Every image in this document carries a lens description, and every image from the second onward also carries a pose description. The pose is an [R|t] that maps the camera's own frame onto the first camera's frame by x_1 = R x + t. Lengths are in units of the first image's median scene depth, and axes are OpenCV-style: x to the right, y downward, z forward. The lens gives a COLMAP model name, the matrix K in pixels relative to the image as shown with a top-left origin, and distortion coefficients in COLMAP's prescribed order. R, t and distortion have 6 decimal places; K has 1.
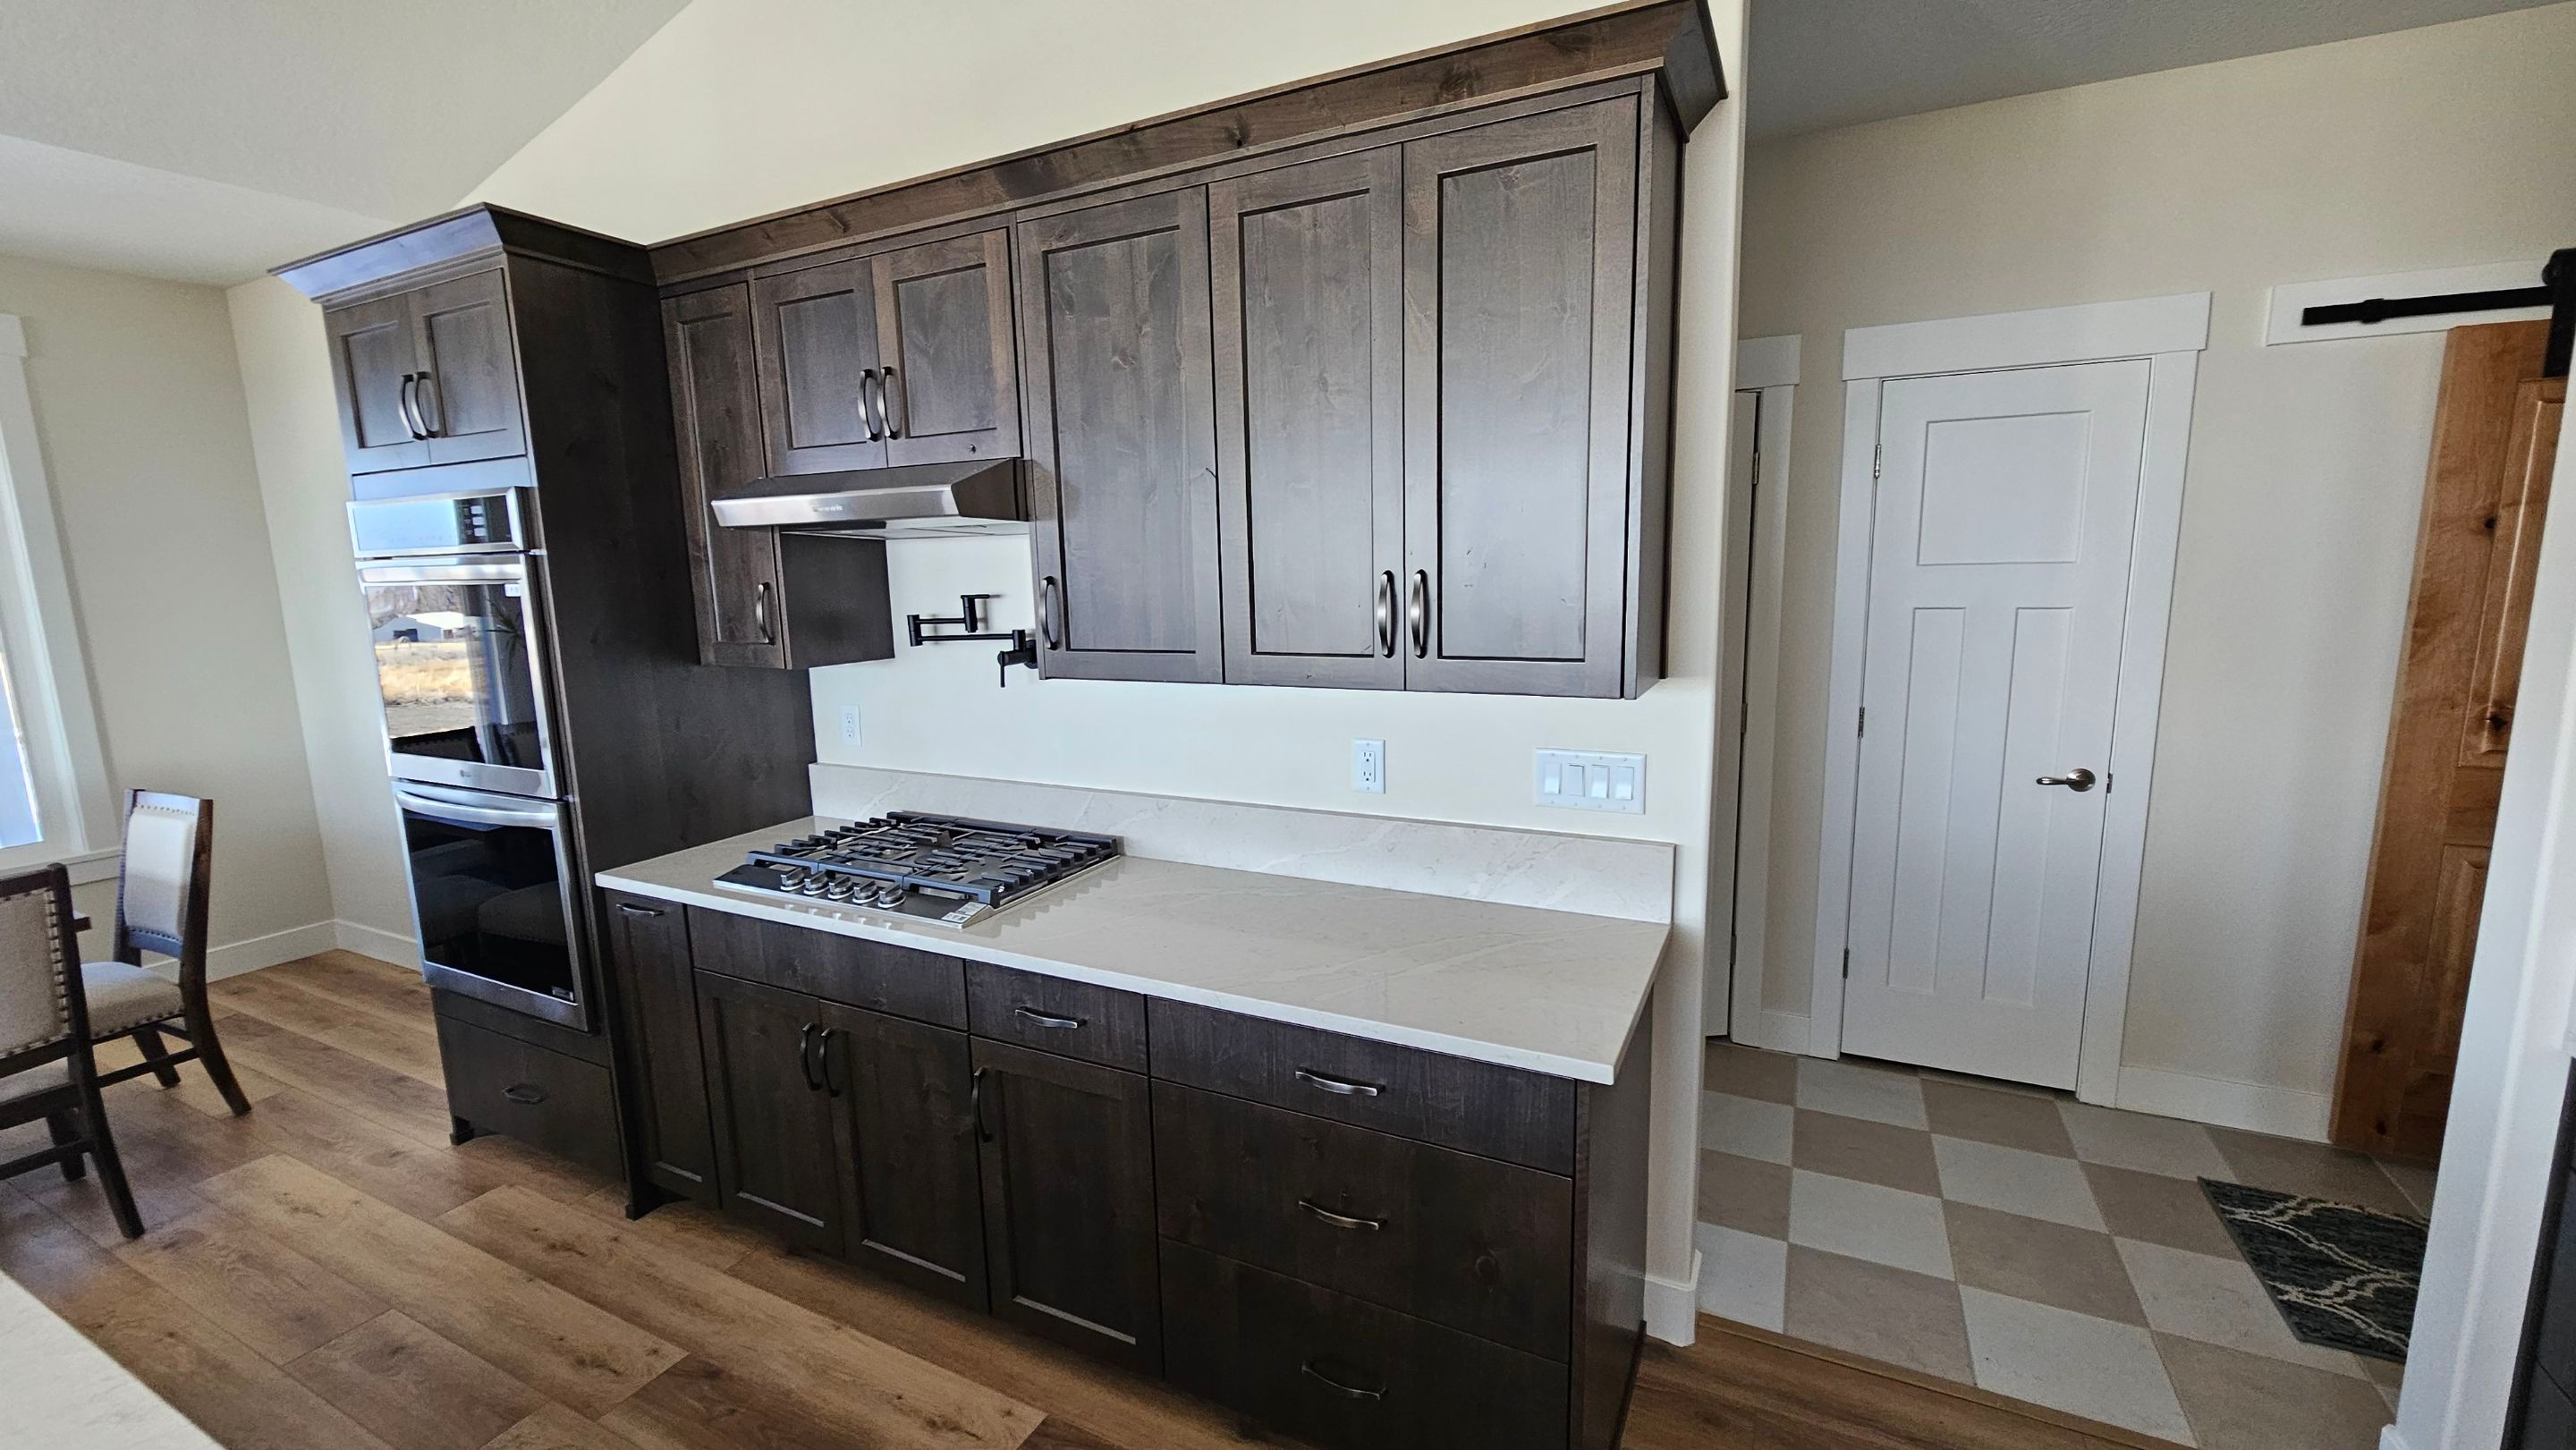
lens RADIAL K [[1053.5, 0, 1295.3], [0, 1053.5, 732.4], [0, 0, 1]] dist [0.001421, -0.001656]
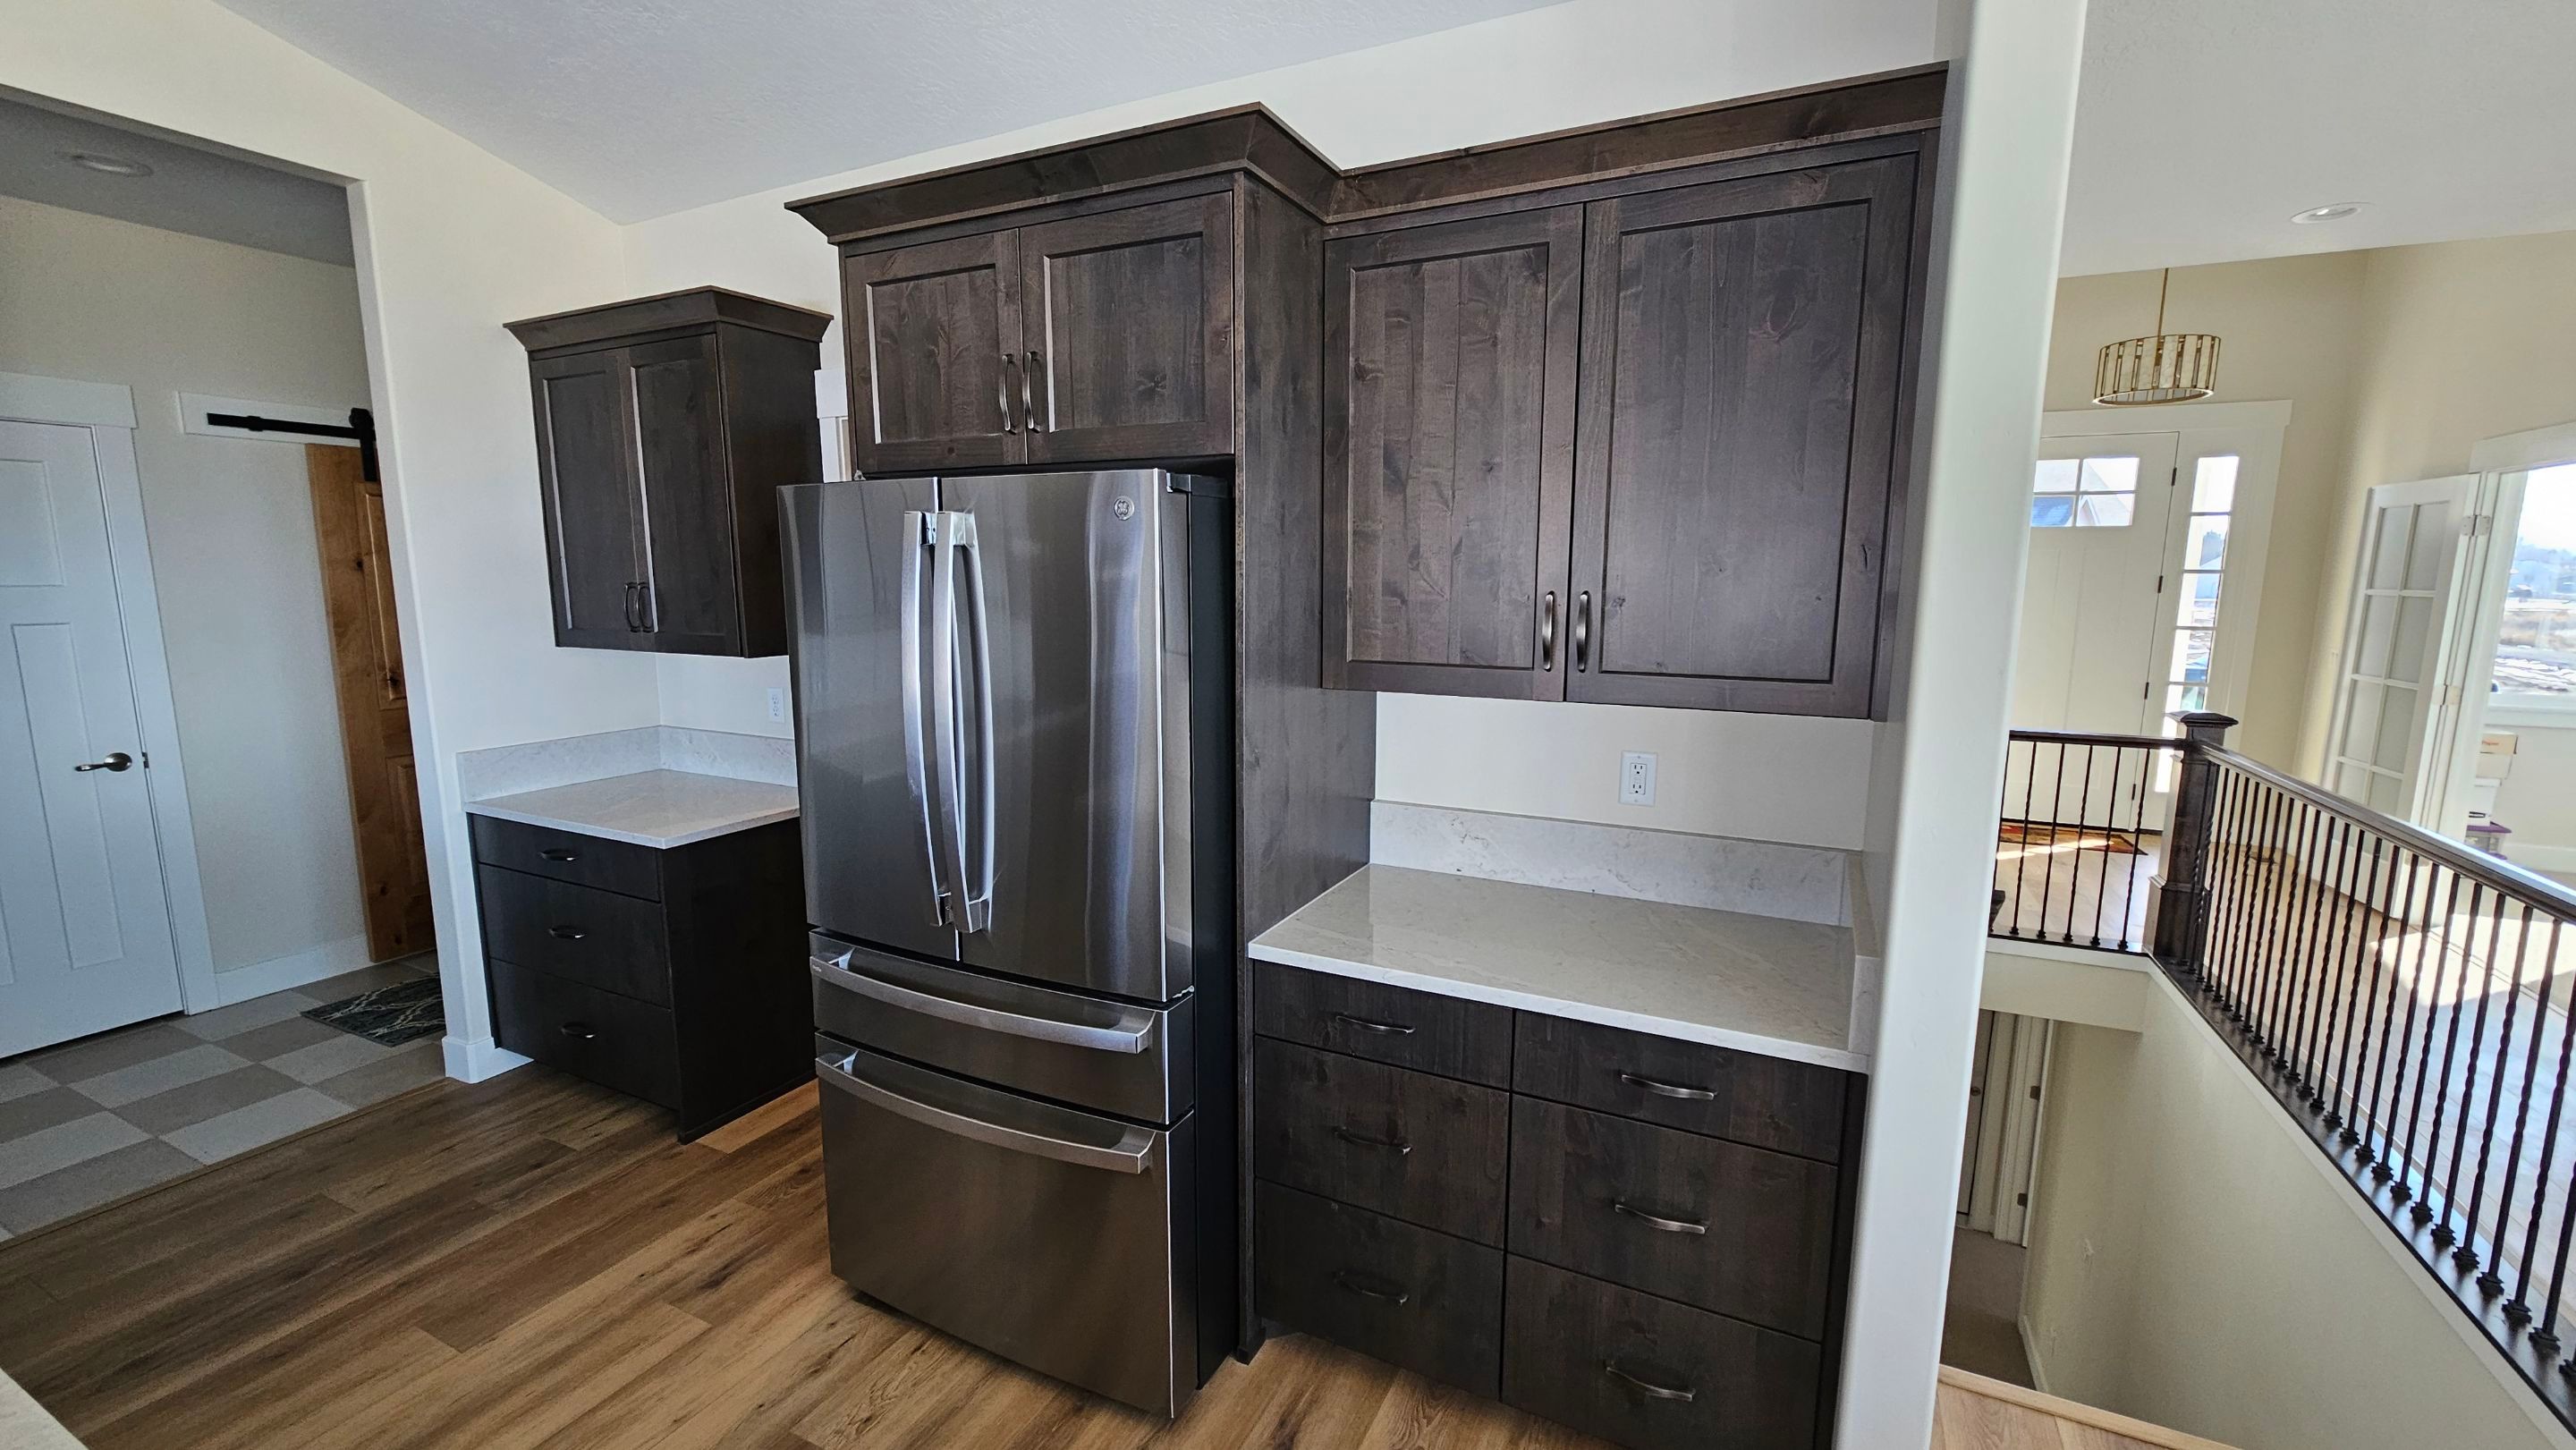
lens RADIAL K [[1053.5, 0, 1301.7], [0, 1053.5, 728.8], [0, 0, 1]] dist [0.001421, -0.001656]
pose [[-0.004697, -0.124146, 0.992253, -0.585207], [0.156545, 0.979938, 0.123347, 0.088305], [-0.987660, 0.155911, 0.014832, -0.478671]]
